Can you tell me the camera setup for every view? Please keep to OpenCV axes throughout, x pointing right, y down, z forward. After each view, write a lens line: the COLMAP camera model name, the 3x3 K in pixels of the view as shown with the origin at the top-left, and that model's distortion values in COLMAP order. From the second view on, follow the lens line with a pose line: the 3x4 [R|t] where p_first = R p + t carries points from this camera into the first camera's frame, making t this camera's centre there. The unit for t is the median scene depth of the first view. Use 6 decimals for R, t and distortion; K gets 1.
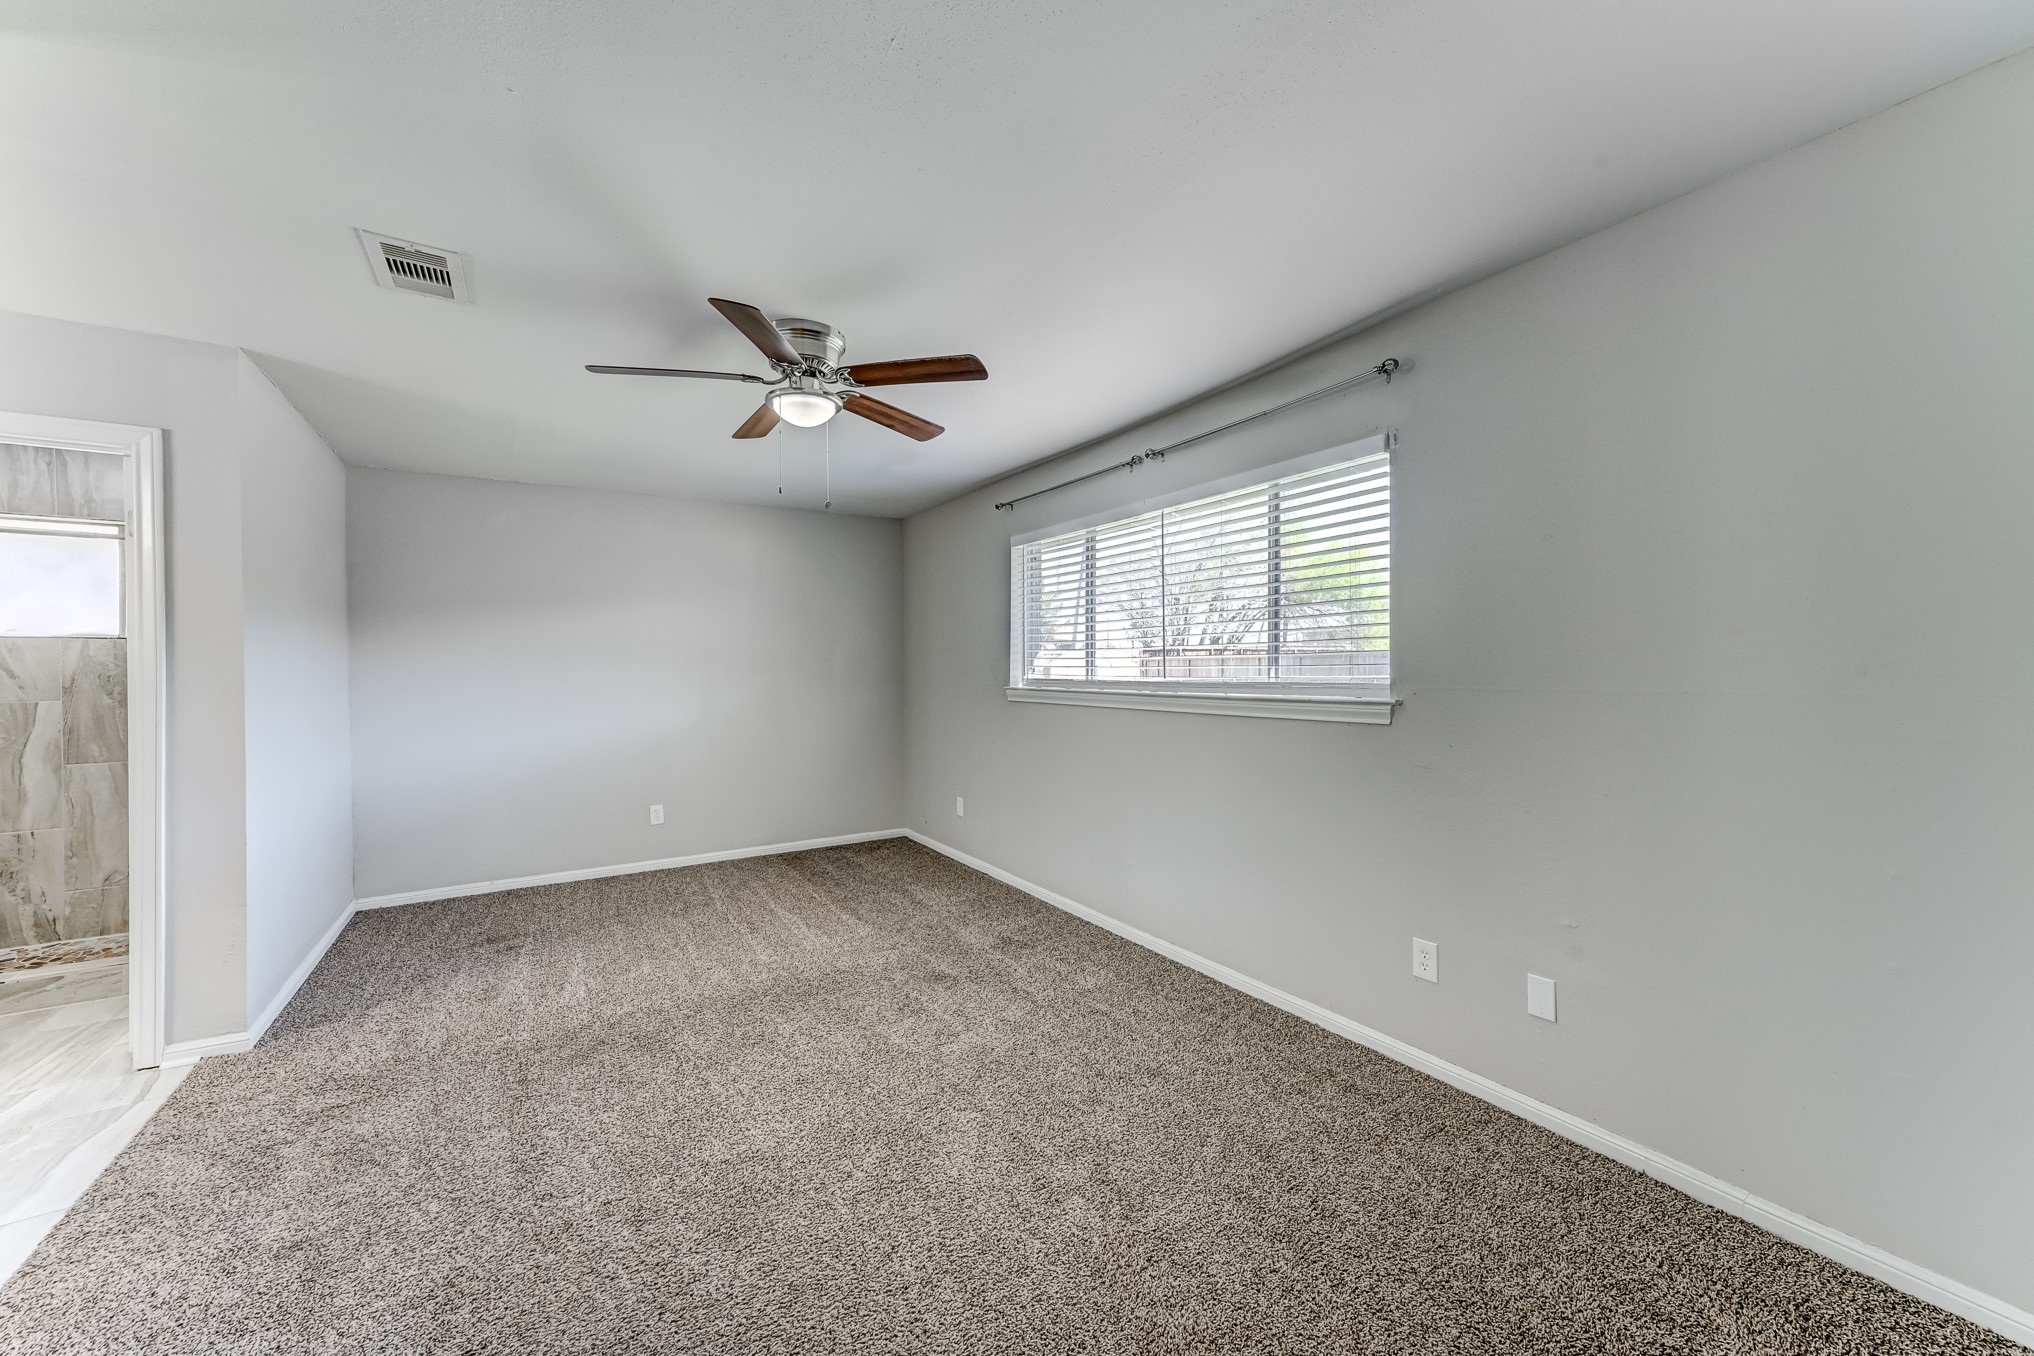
lens RADIAL K [[787.3, 0, 1018.4], [0, 787.3, 669.0], [0, 0, 1]] dist [0.017271, 0.000251]
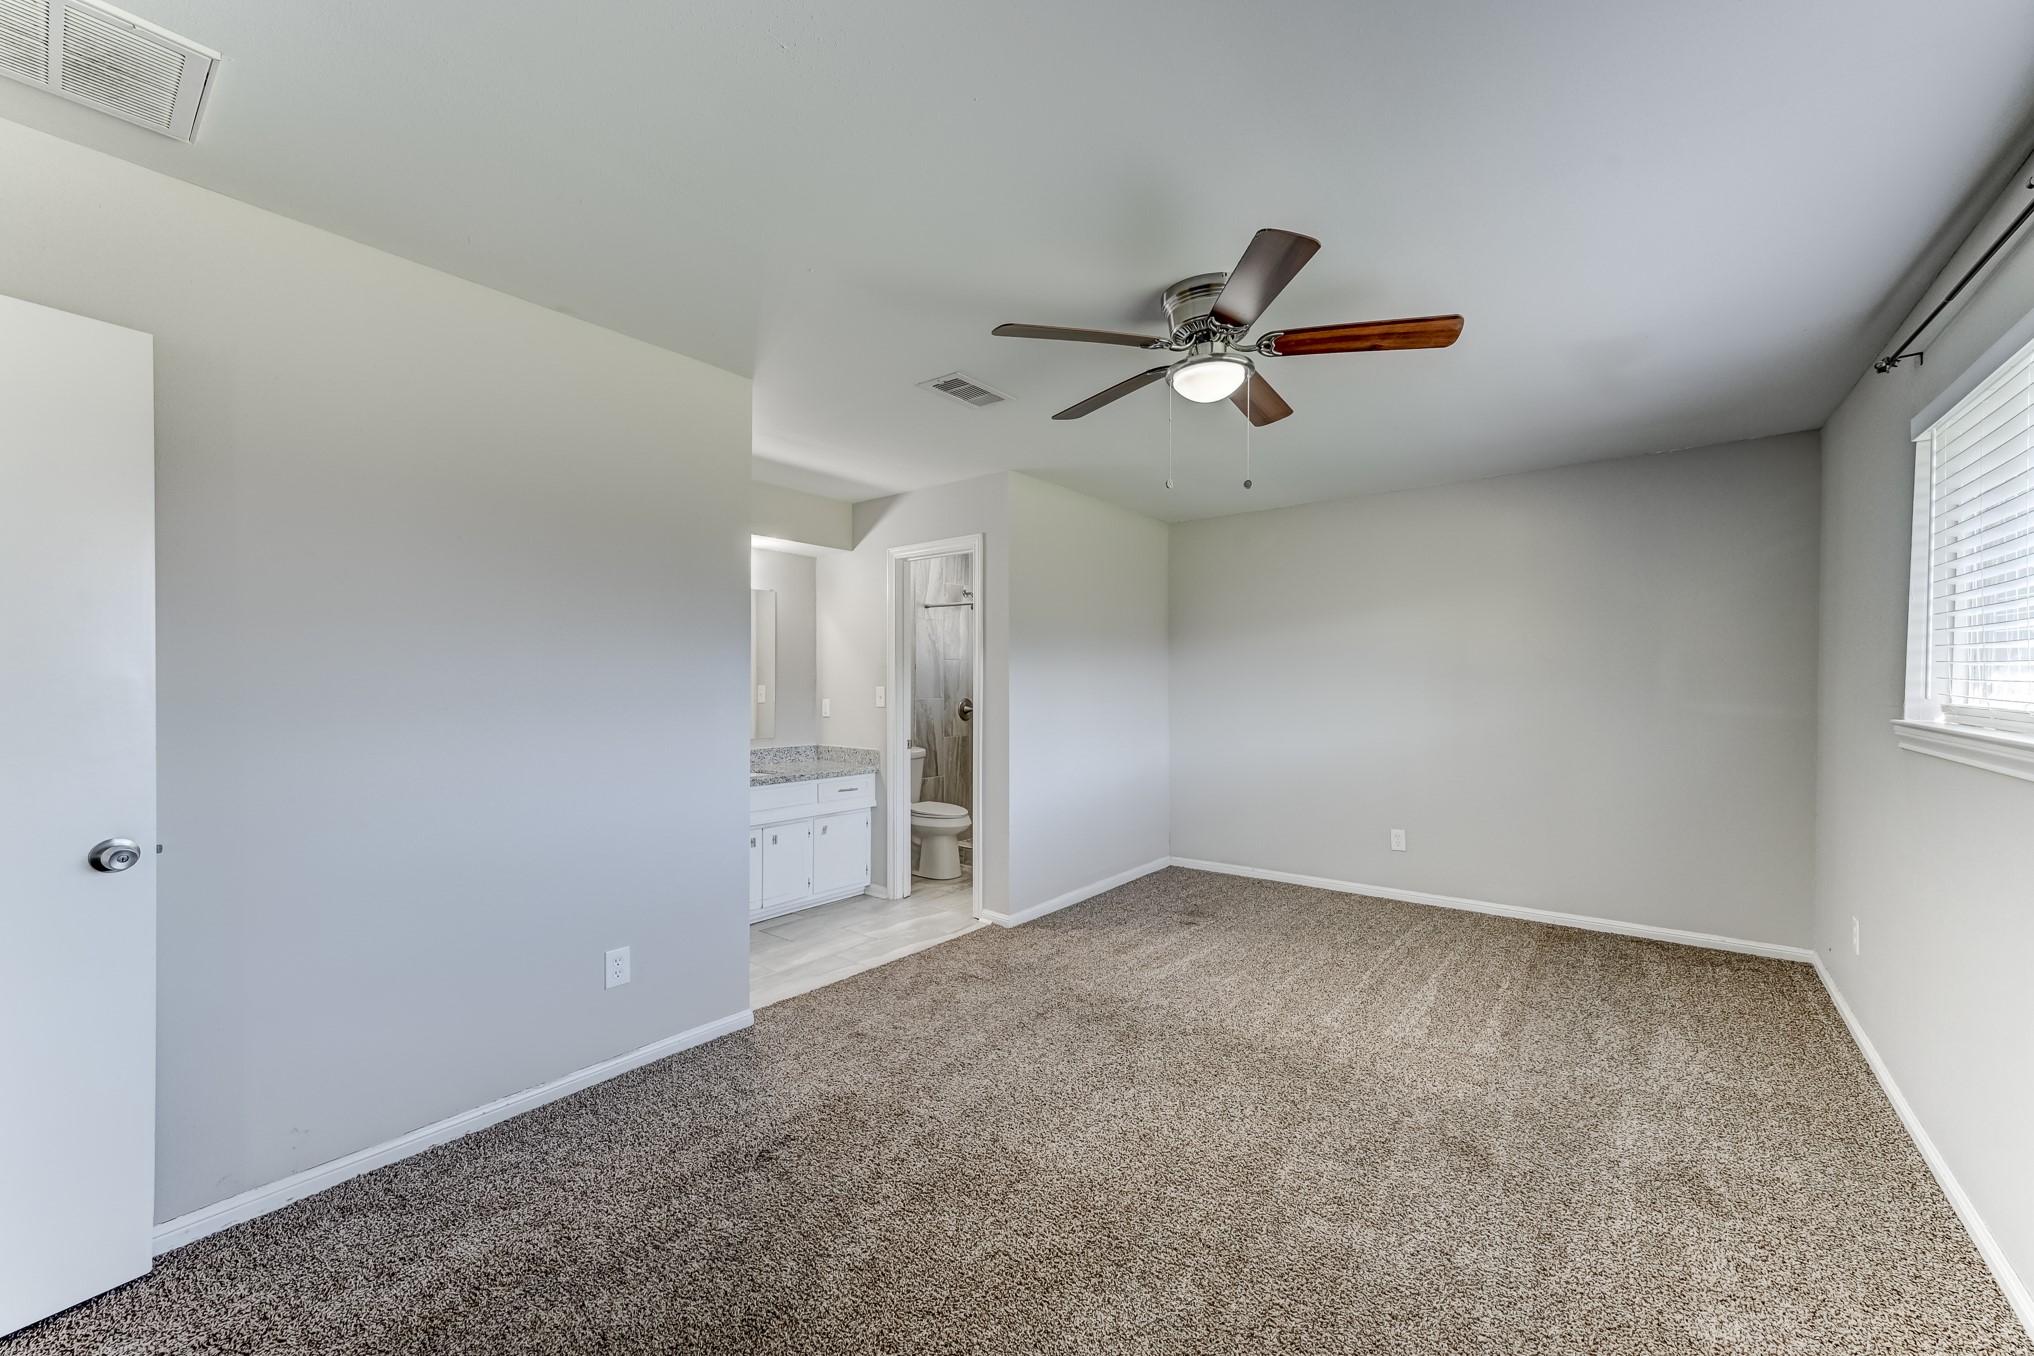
lens RADIAL K [[792.0, 0, 1014.7], [0, 792.0, 692.4], [0, 0, 1]] dist [0.009922, 0.000207]
pose [[0.343693, 0.019713, -0.938875, 0.349184], [-0.004036, 0.999801, 0.019515, -0.004316], [0.939073, -0.002918, 0.343704, 0.370536]]
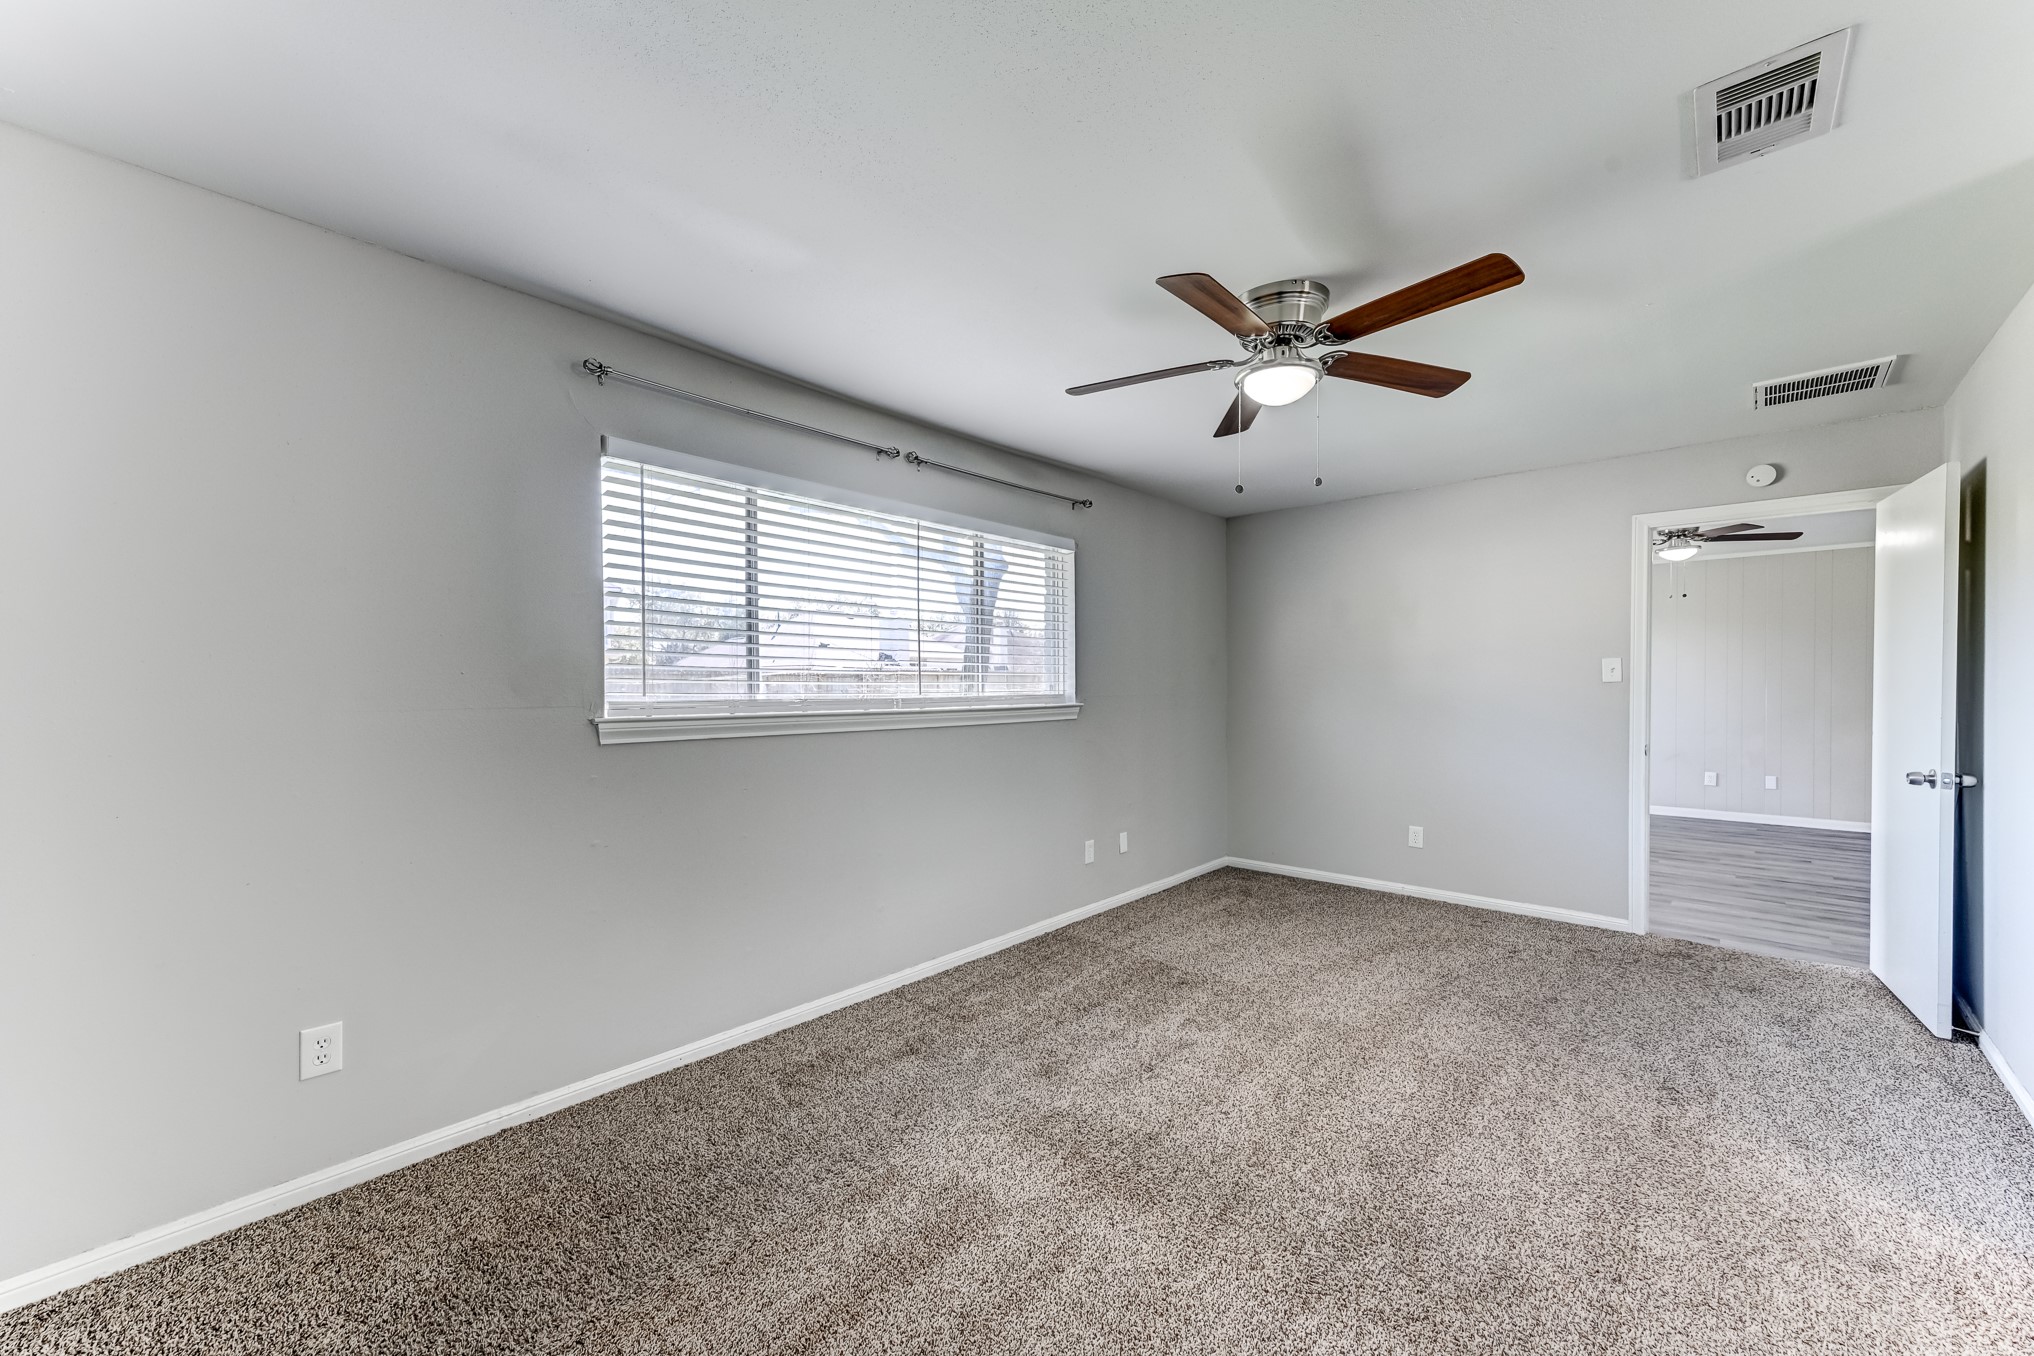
lens RADIAL K [[792.0, 0, 1014.7], [0, 792.0, 692.4], [0, 0, 1]] dist [0.009922, 0.000207]
pose [[-0.276617, -0.001184, 0.960980, -0.763968], [0.005836, 0.999979, 0.002912, 0.006768], [-0.960963, 0.006414, -0.276604, 1.123383]]
